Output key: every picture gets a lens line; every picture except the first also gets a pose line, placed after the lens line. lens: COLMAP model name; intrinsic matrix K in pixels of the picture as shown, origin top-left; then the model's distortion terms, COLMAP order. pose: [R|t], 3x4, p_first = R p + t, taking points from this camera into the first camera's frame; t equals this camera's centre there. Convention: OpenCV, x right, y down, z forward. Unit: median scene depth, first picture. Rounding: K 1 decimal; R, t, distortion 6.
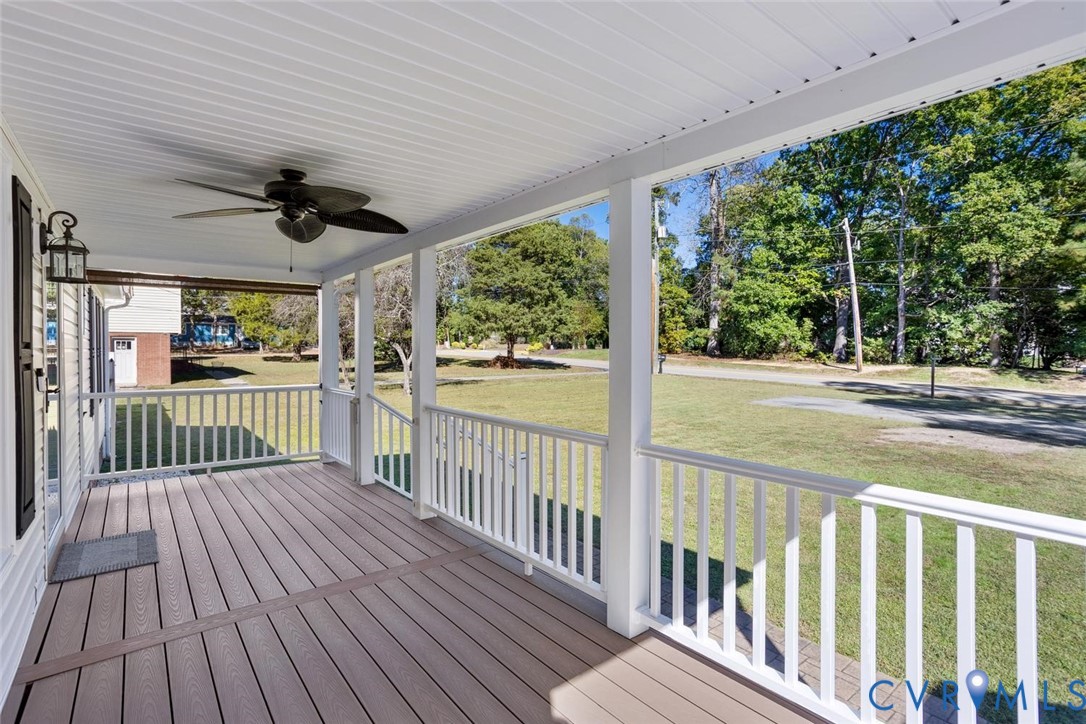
lens RADIAL K [[534.6, 0, 526.8], [0, 534.6, 348.6], [0, 0, 1]] dist [-0.000828, 0.000224]
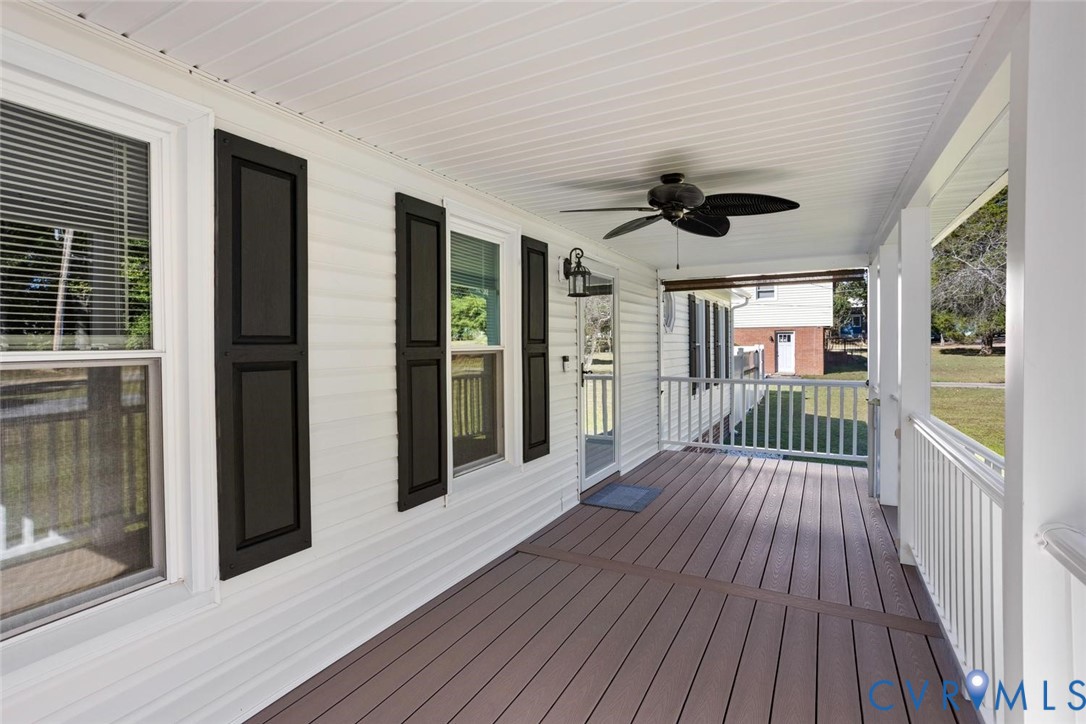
lens RADIAL K [[534.6, 0, 526.8], [0, 534.6, 348.6], [0, 0, 1]] dist [-0.000828, 0.000224]
pose [[0.413175, 0.004821, -0.910639, 0.113211], [0.009070, 0.999915, 0.009409, 0.000050], [0.910606, -0.012147, 0.413096, 0.080665]]
